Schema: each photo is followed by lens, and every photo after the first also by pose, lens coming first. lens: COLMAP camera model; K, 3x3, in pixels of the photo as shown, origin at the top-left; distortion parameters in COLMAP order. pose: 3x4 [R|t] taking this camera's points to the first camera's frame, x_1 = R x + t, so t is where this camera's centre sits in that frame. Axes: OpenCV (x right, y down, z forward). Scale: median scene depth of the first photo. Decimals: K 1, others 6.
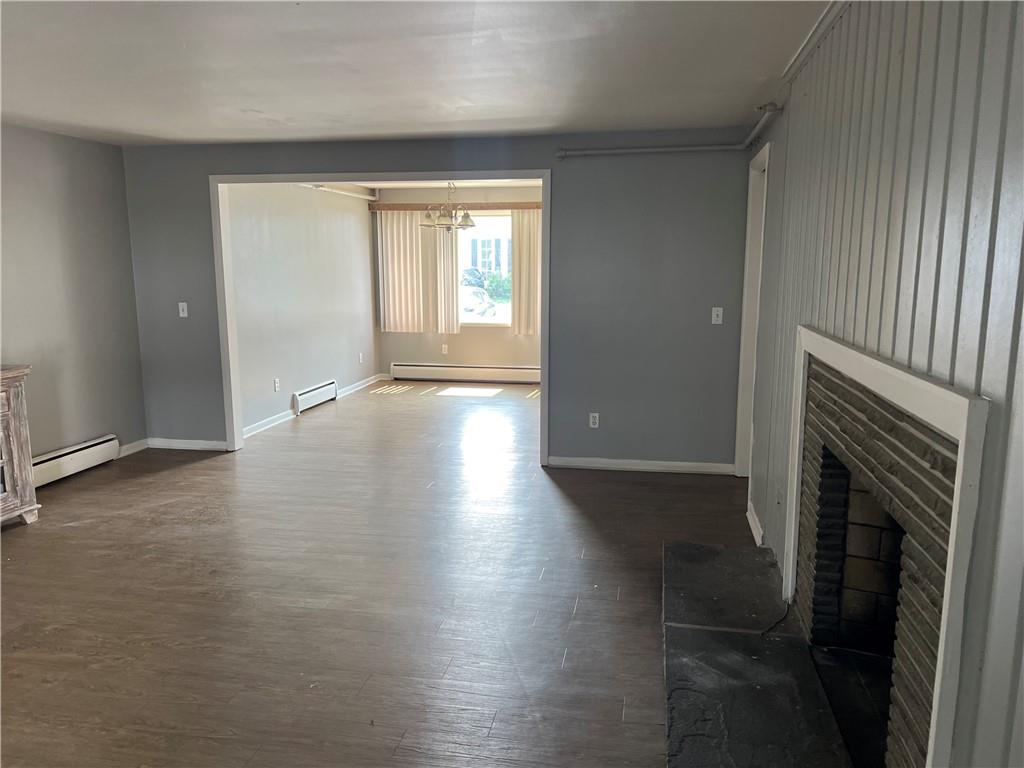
lens RADIAL K [[773.0, 0, 514.0], [0, 773.0, 384.4], [0, 0, 1]] dist [0.053187, -0.048045]
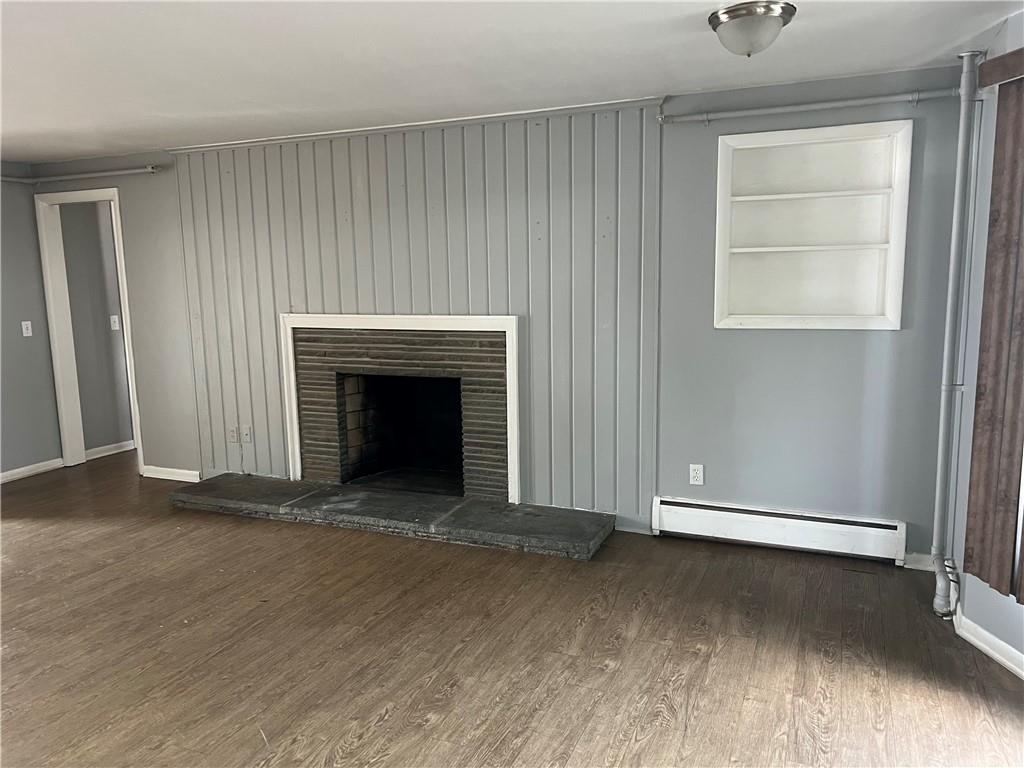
lens RADIAL K [[773.0, 0, 513.2], [0, 773.0, 387.5], [0, 0, 1]] dist [0.053187, -0.048045]
pose [[0.205437, -0.147502, 0.967491, -1.293892], [0.170033, 0.978922, 0.113140, -0.028481], [-0.963786, 0.141263, 0.226187, 0.169329]]
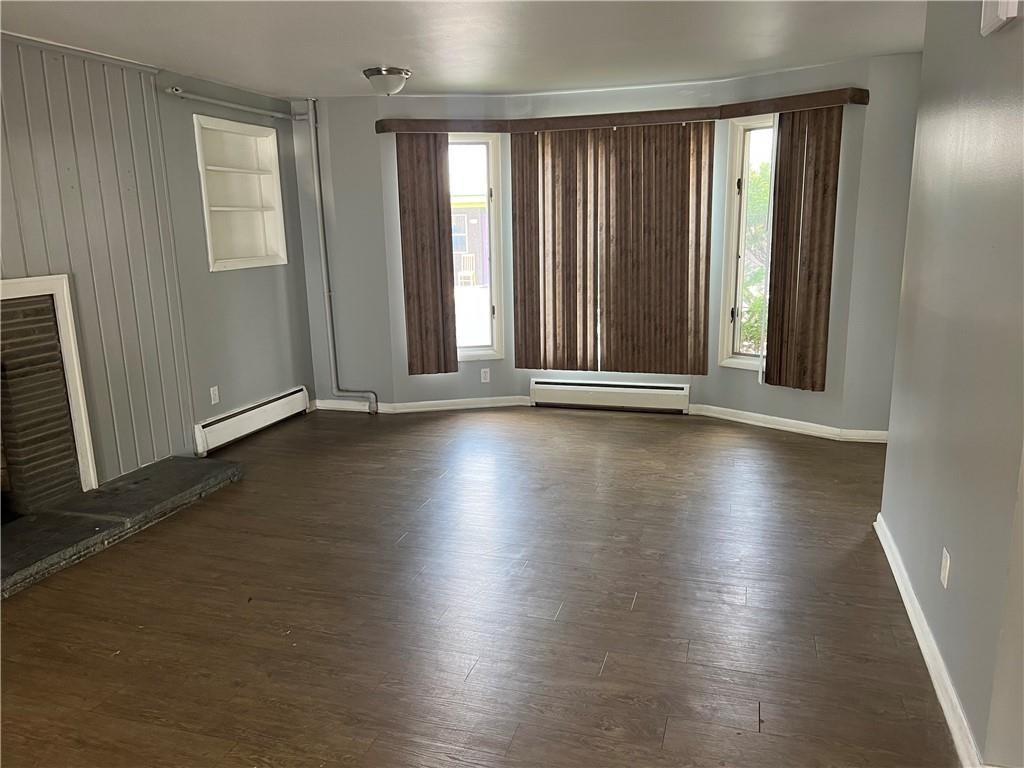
lens RADIAL K [[773.0, 0, 511.3], [0, 773.0, 384.0], [0, 0, 1]] dist [0.053187, -0.048045]
pose [[-0.995700, 0.009320, 0.092161, -0.642839], [0.041411, 0.934754, 0.352873, -0.272156], [-0.082860, 0.355173, -0.931121, 1.829680]]
